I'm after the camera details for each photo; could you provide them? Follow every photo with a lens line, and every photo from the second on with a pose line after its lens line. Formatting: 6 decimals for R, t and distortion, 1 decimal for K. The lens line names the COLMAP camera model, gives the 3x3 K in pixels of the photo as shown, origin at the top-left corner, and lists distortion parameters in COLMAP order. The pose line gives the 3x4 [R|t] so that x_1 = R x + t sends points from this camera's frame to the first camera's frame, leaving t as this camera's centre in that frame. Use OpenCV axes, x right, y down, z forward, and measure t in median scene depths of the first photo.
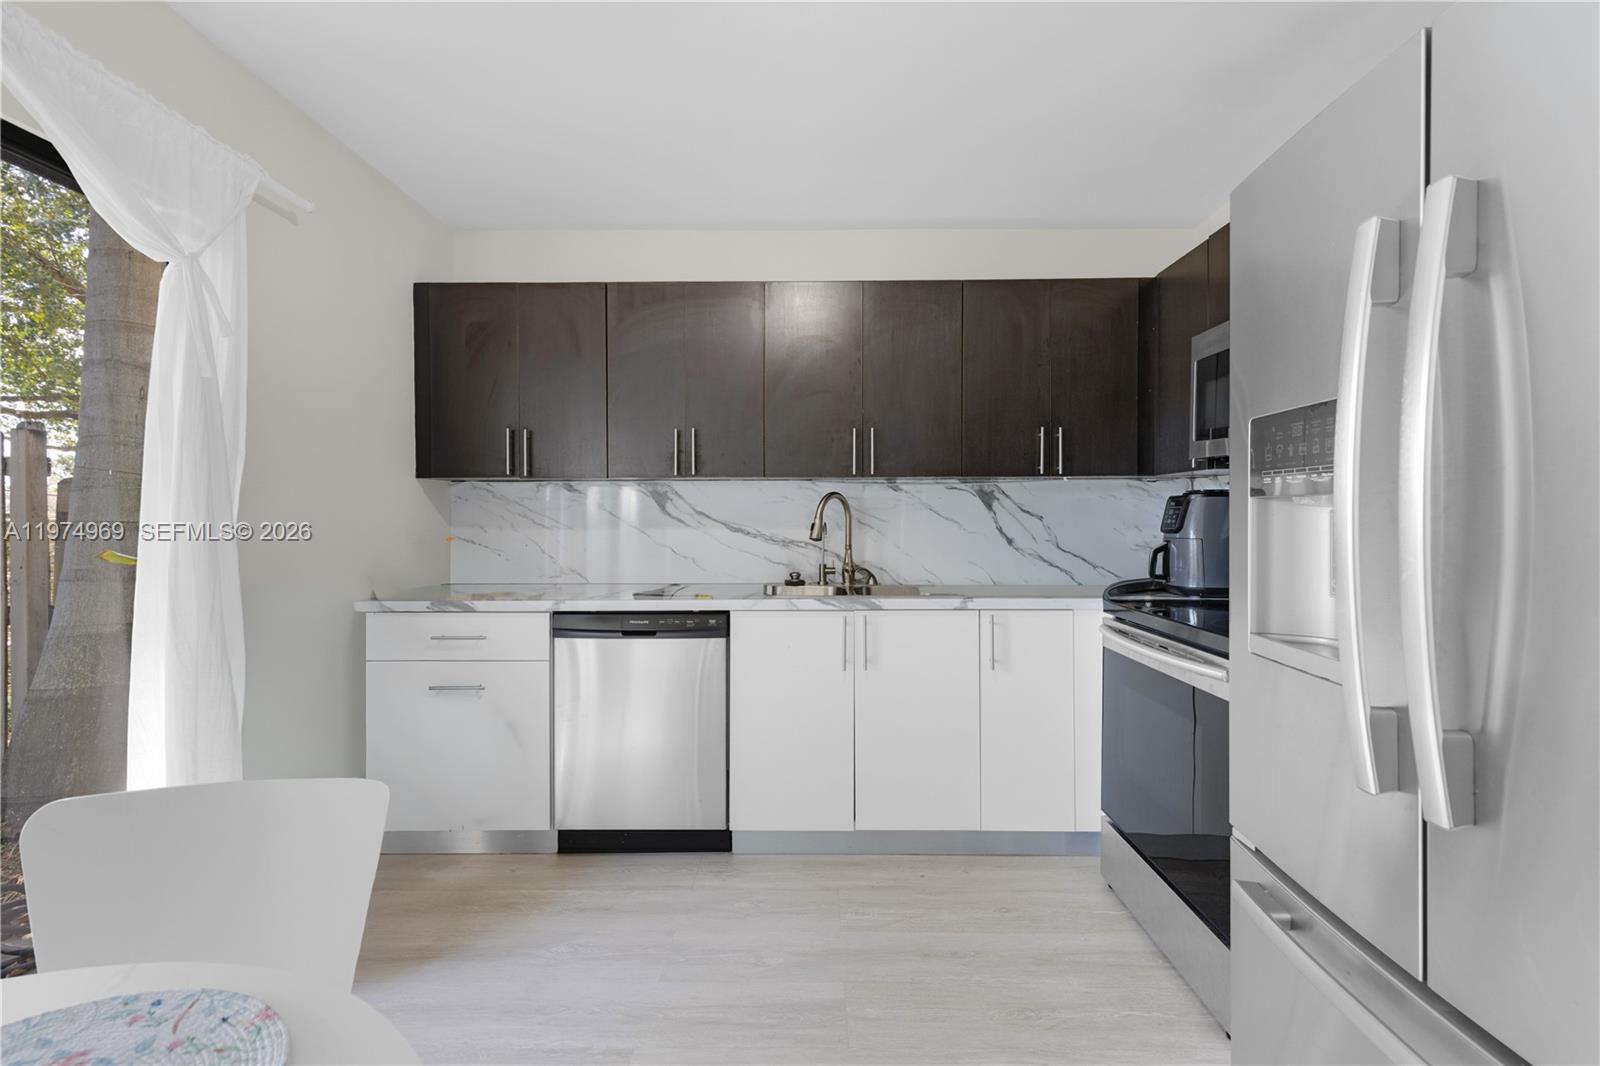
lens RADIAL K [[730.0, 0, 797.8], [0, 730.0, 524.4], [0, 0, 1]] dist [0.006149, 0.000277]
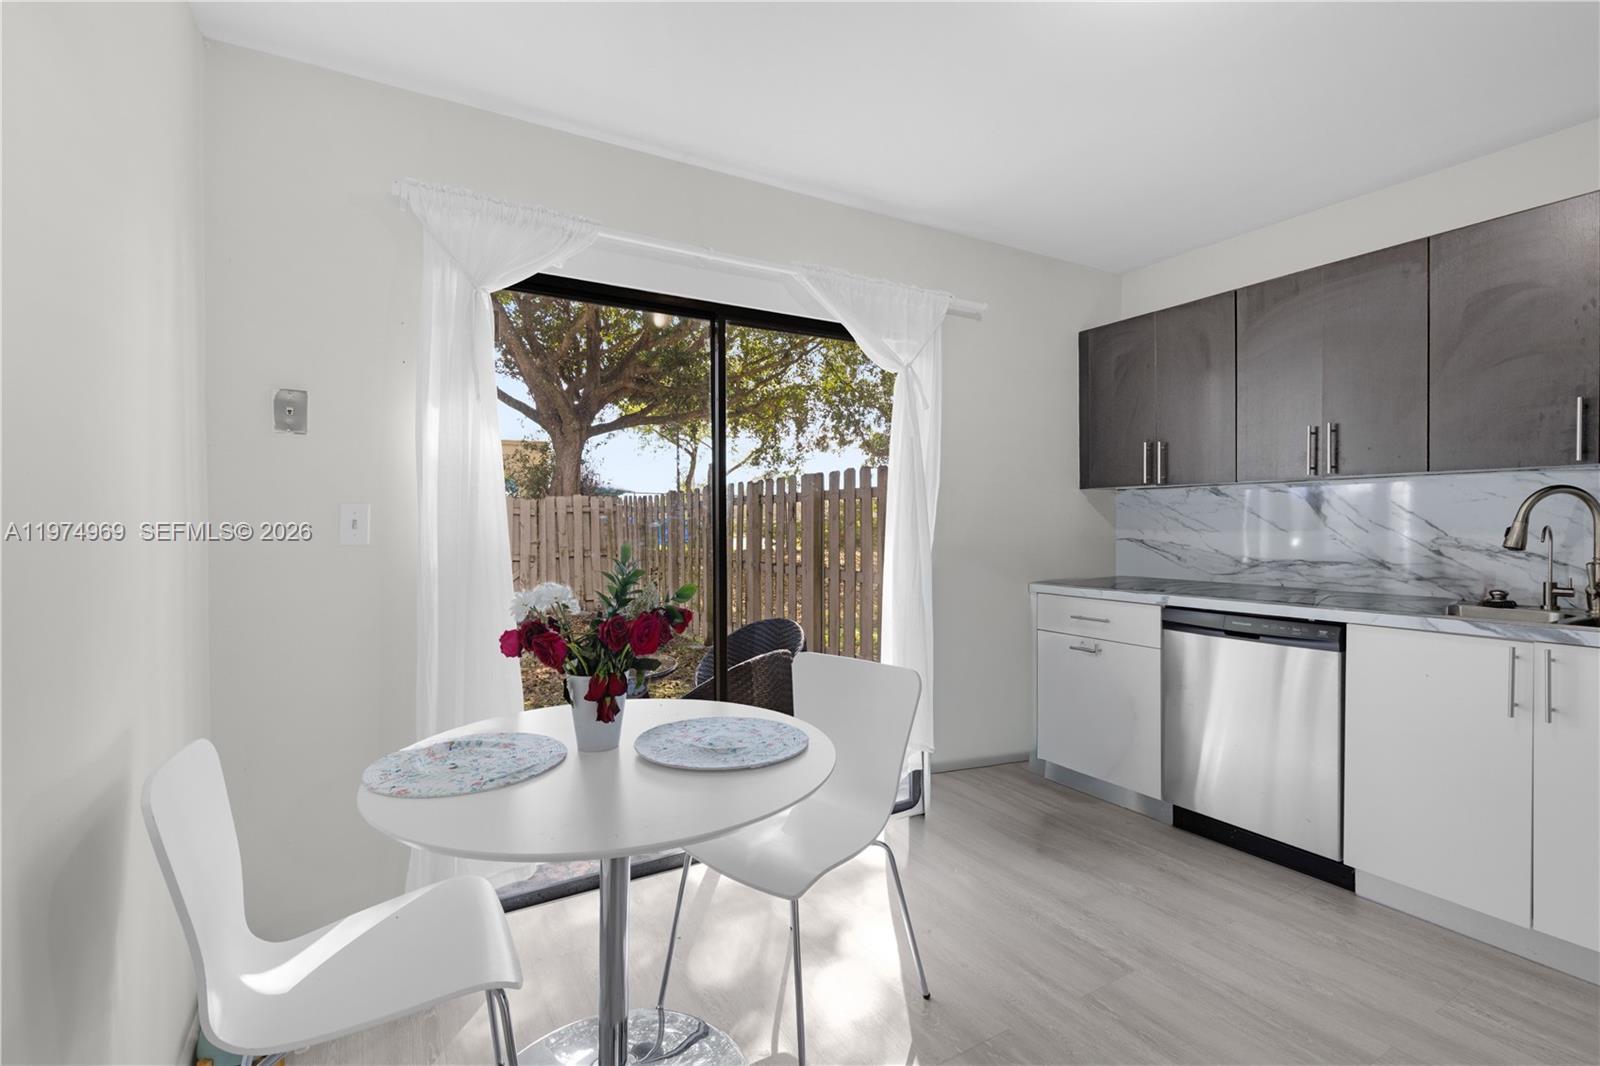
lens RADIAL K [[730.0, 0, 805.9], [0, 730.0, 539.3], [0, 0, 1]] dist [0.006149, 0.000277]
pose [[0.522306, 0.018379, -0.852560, 0.328103], [-0.005423, 0.999819, 0.018231, 0.001067], [0.852741, -0.004899, 0.522311, -0.046621]]
